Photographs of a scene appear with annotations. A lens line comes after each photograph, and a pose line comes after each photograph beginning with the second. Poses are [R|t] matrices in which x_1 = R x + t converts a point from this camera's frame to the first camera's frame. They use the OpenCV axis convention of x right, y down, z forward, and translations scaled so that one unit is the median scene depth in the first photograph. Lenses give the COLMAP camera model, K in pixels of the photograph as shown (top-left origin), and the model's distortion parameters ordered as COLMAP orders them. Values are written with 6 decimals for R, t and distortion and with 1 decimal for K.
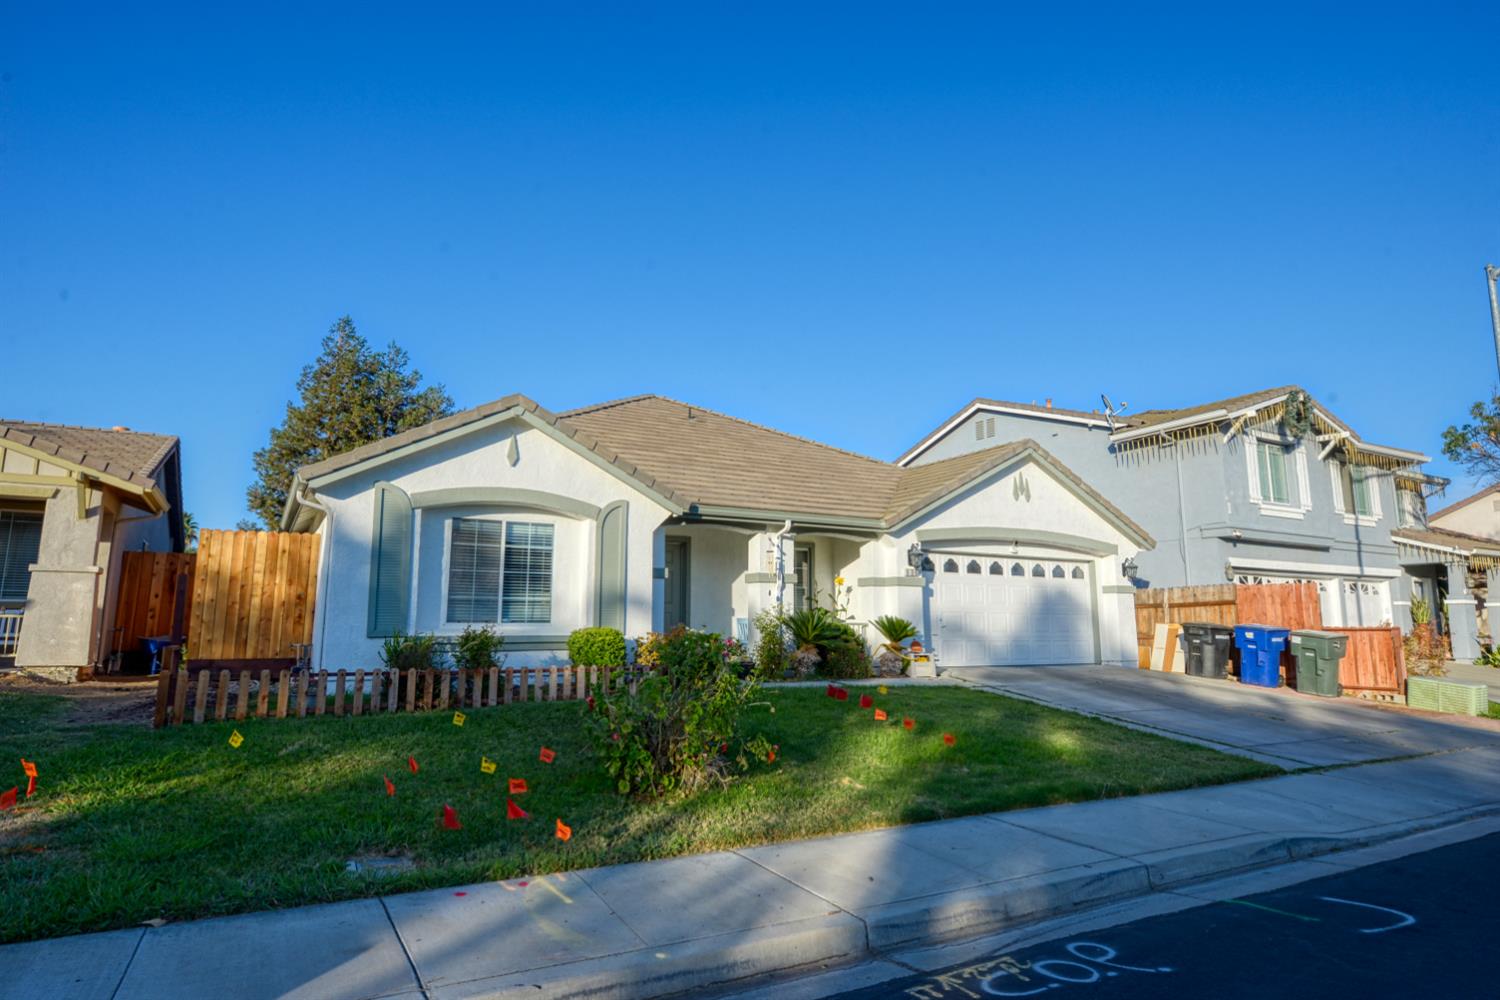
lens RADIAL K [[853.2, 0, 751.5], [0, 853.2, 498.9], [0, 0, 1]] dist [-0.001901, -0.000685]
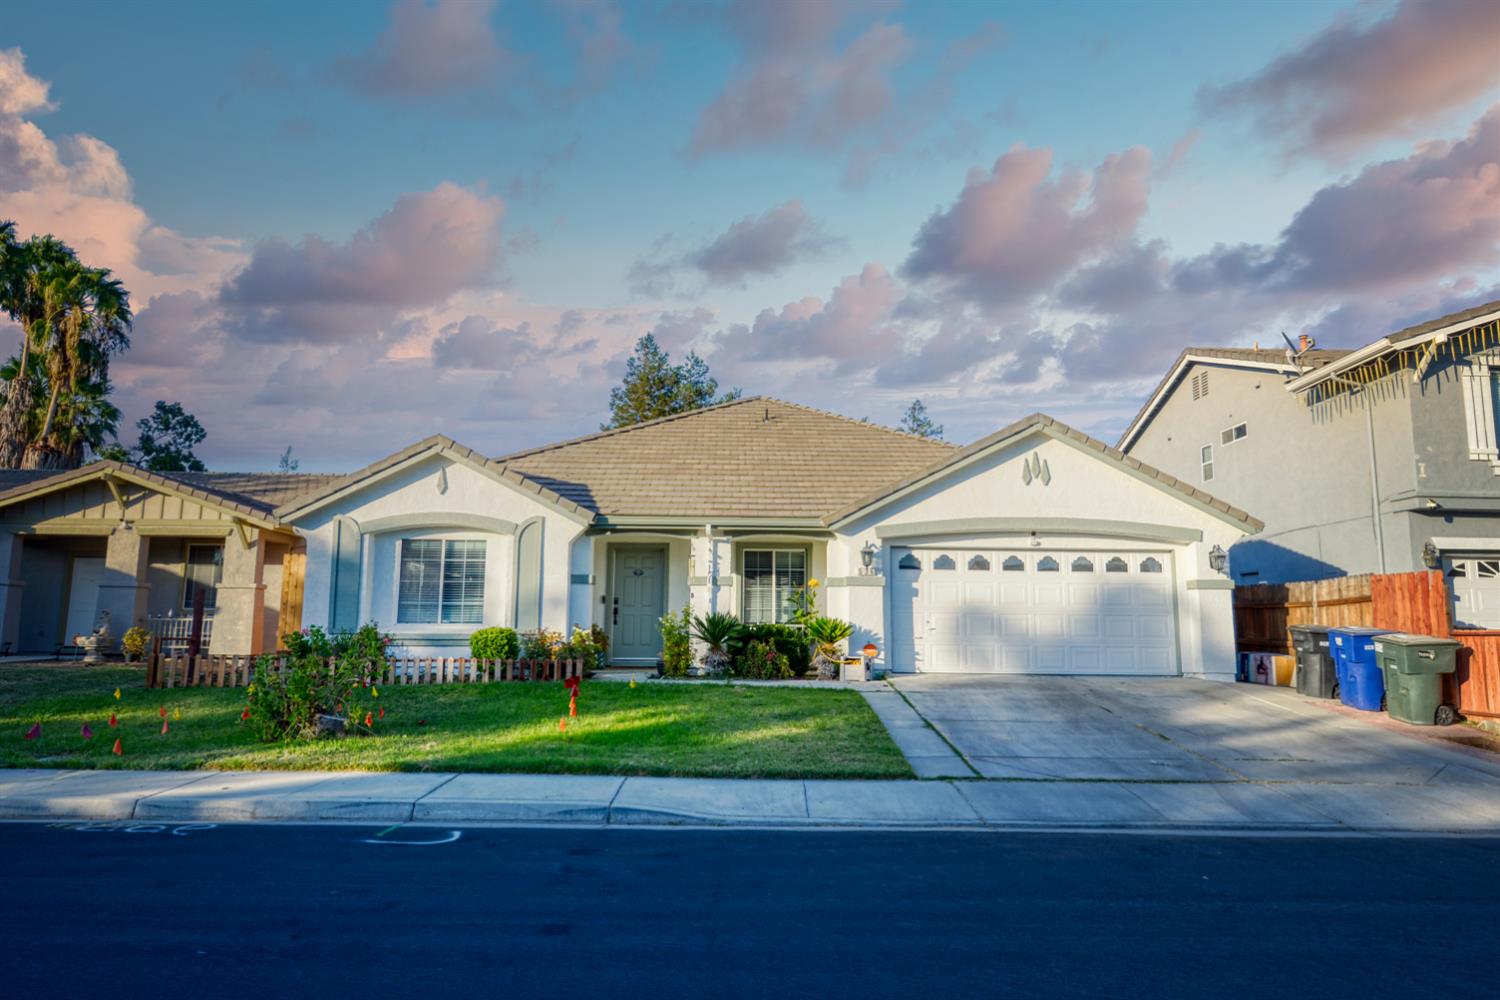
lens RADIAL K [[989.3, 0, 750.9], [0, 989.3, 497.5], [0, 0, 1]] dist [-0.003934, 0.000695]
pose [[0.880523, -0.061670, -0.469975, 0.596486], [0.064997, 0.997843, -0.009162, 0.005977], [0.469526, -0.022480, 0.882632, -0.026156]]
